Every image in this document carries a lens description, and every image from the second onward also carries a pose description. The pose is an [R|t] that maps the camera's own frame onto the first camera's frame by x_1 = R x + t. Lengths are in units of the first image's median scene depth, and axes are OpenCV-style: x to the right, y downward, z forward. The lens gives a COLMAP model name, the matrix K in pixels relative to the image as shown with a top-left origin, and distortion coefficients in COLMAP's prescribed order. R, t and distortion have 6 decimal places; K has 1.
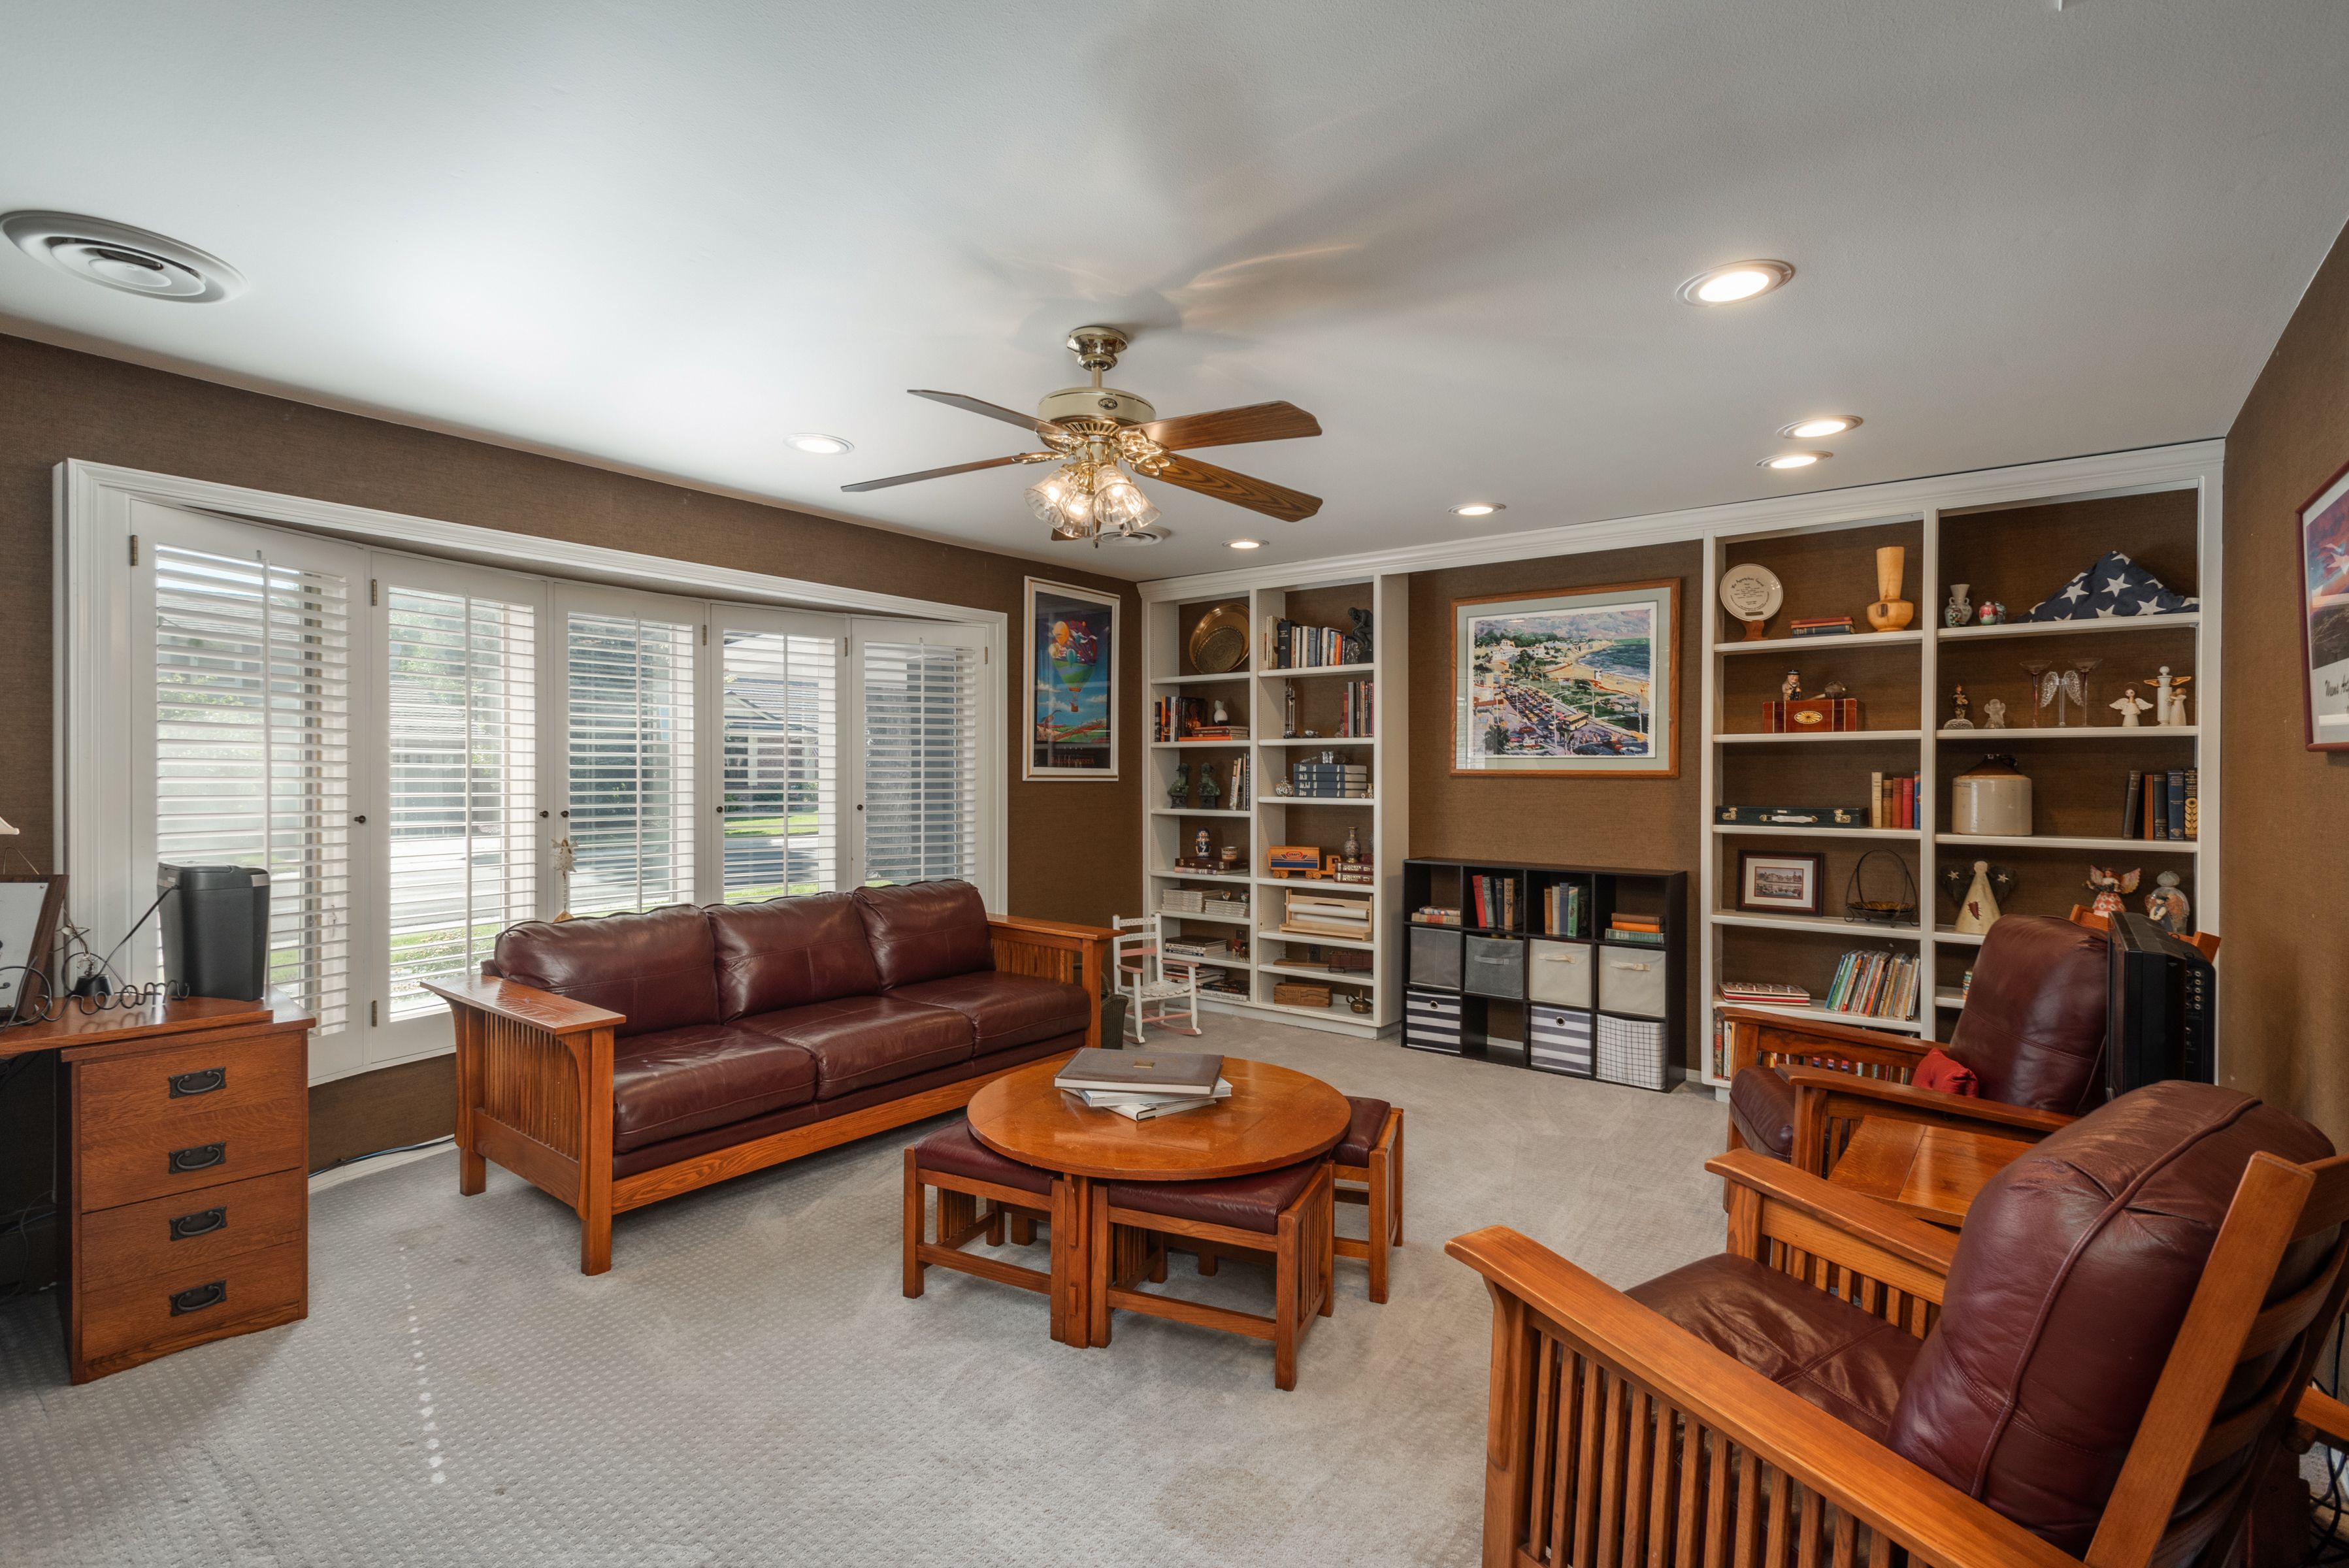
lens RADIAL K [[1096.7, 0, 1181.4], [0, 1096.7, 786.9], [0, 0, 1]] dist [0.015882, -0.000824]
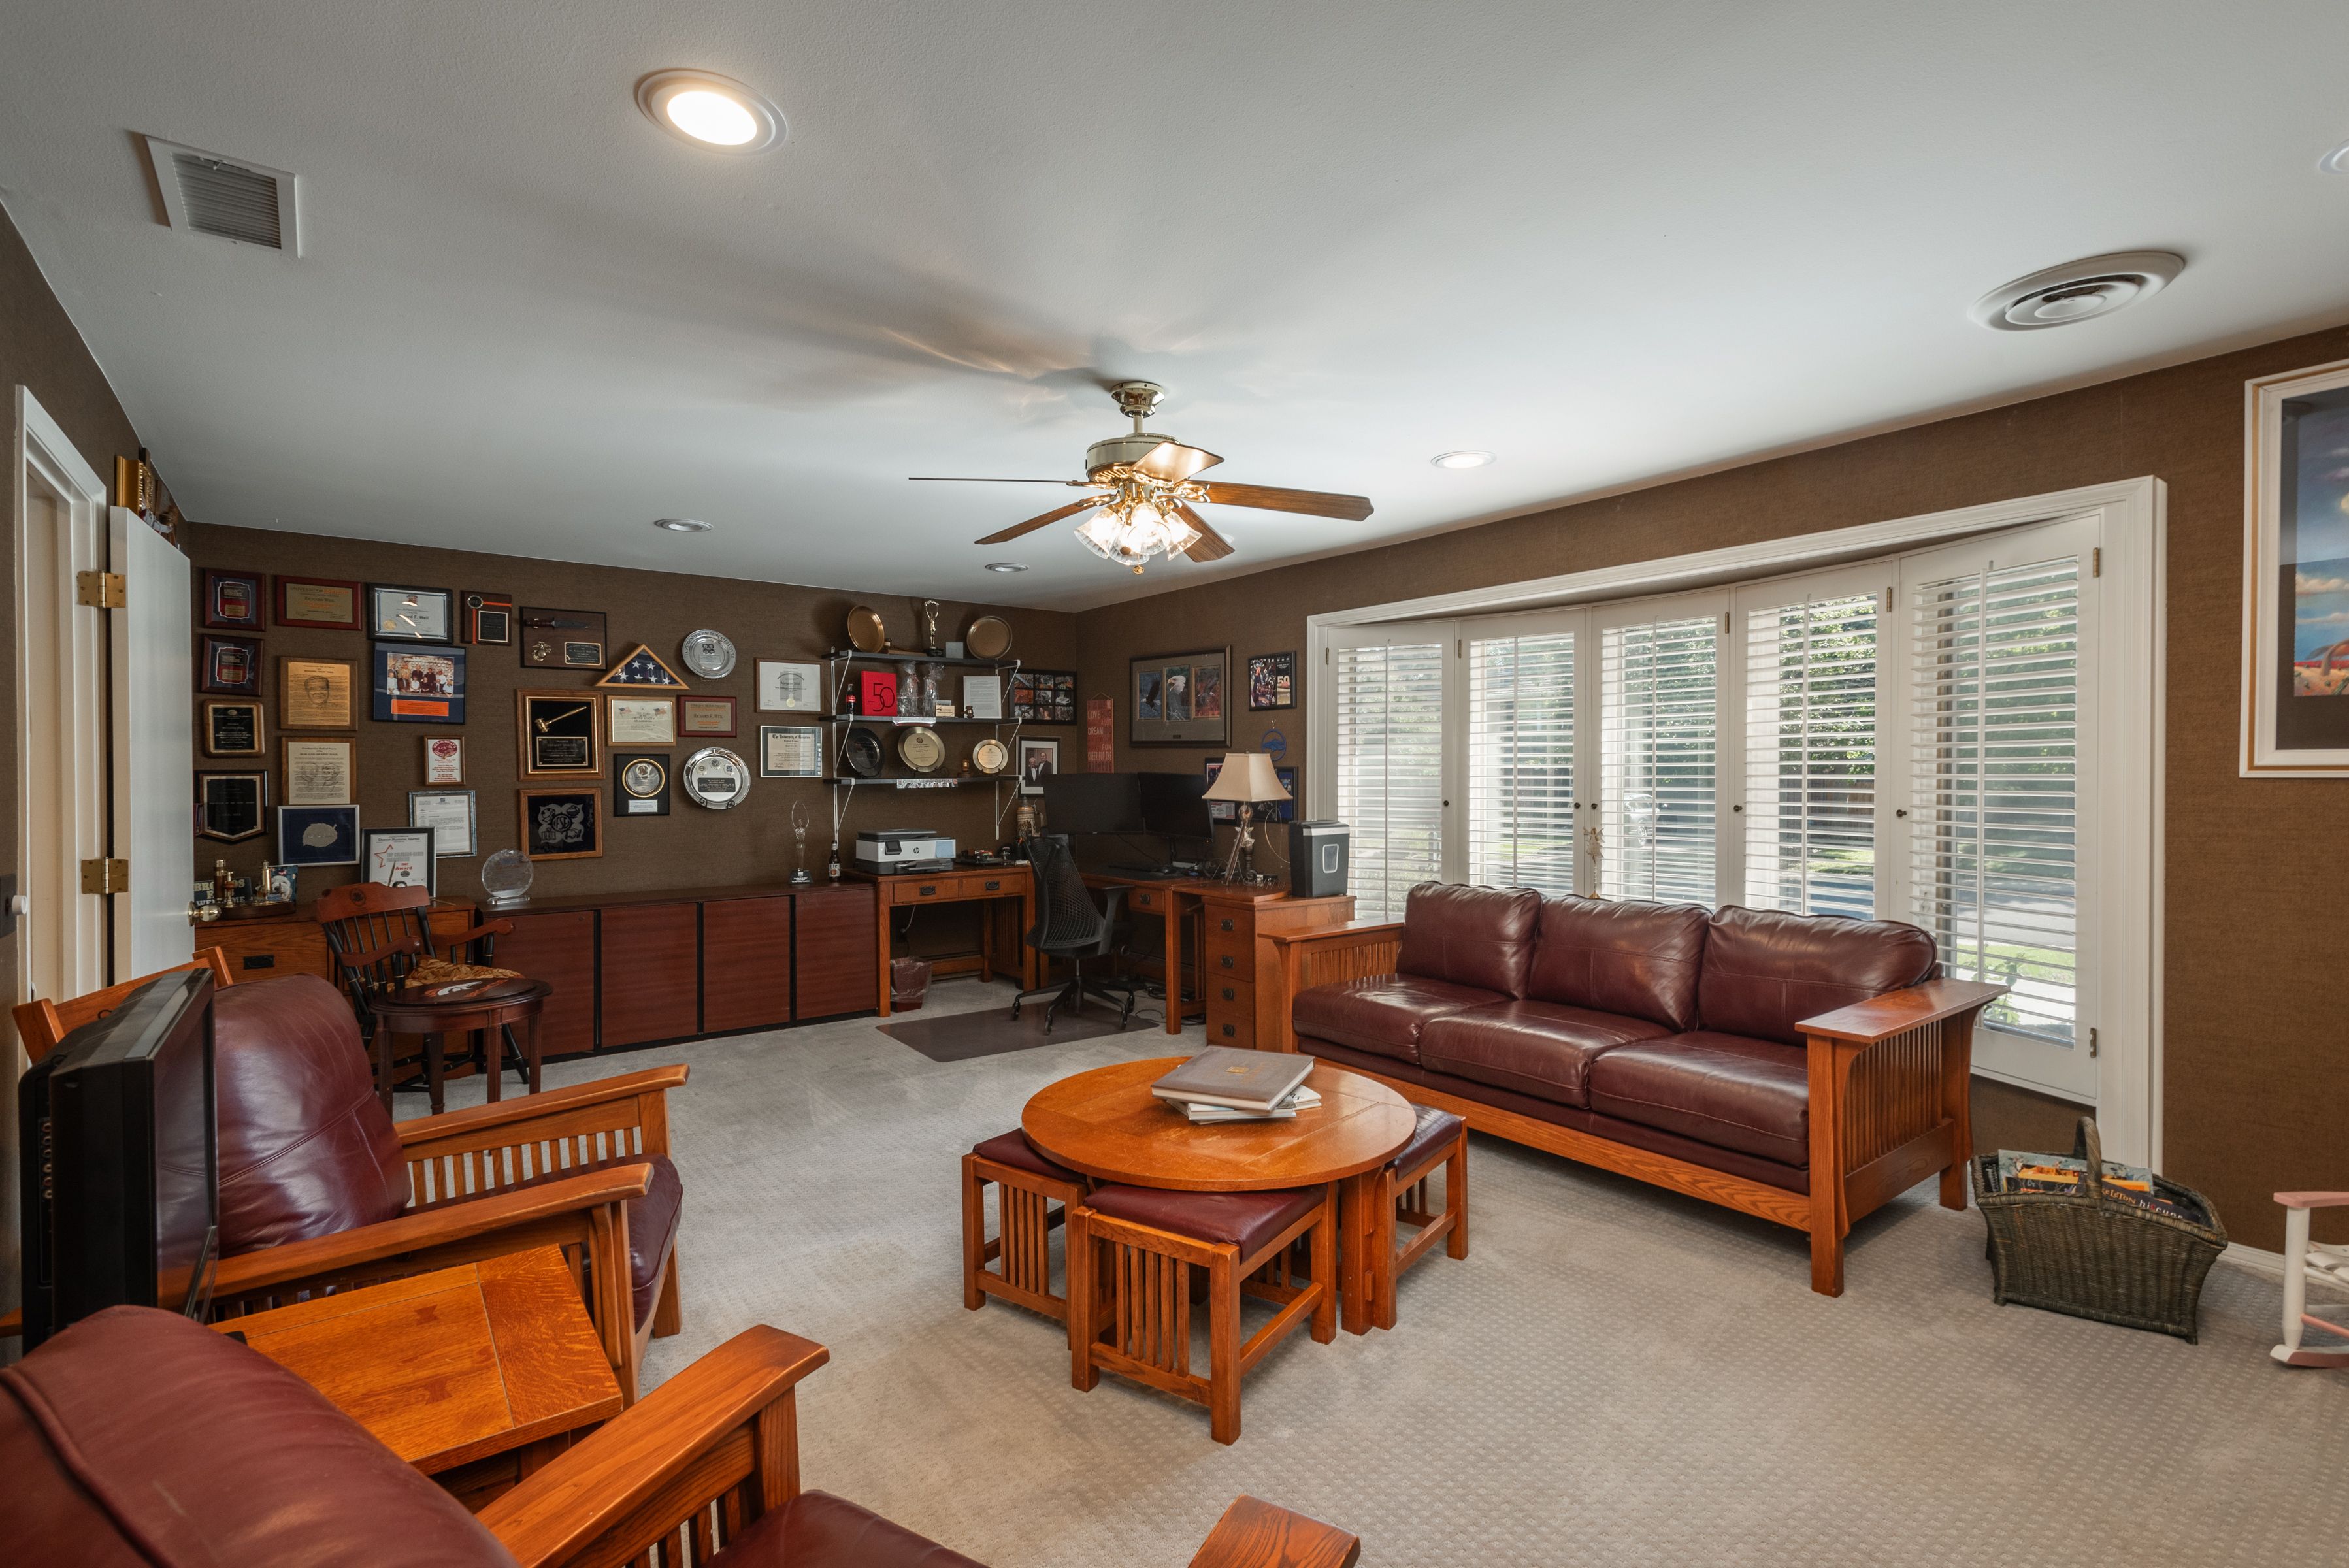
lens RADIAL K [[1096.7, 0, 1180.5], [0, 1096.7, 784.1], [0, 0, 1]] dist [0.015882, -0.000824]
pose [[-0.249532, 0.005058, -0.968353, 0.724598], [-0.005161, 0.999965, 0.006553, -0.003871], [0.968353, 0.006633, -0.249497, 0.943028]]
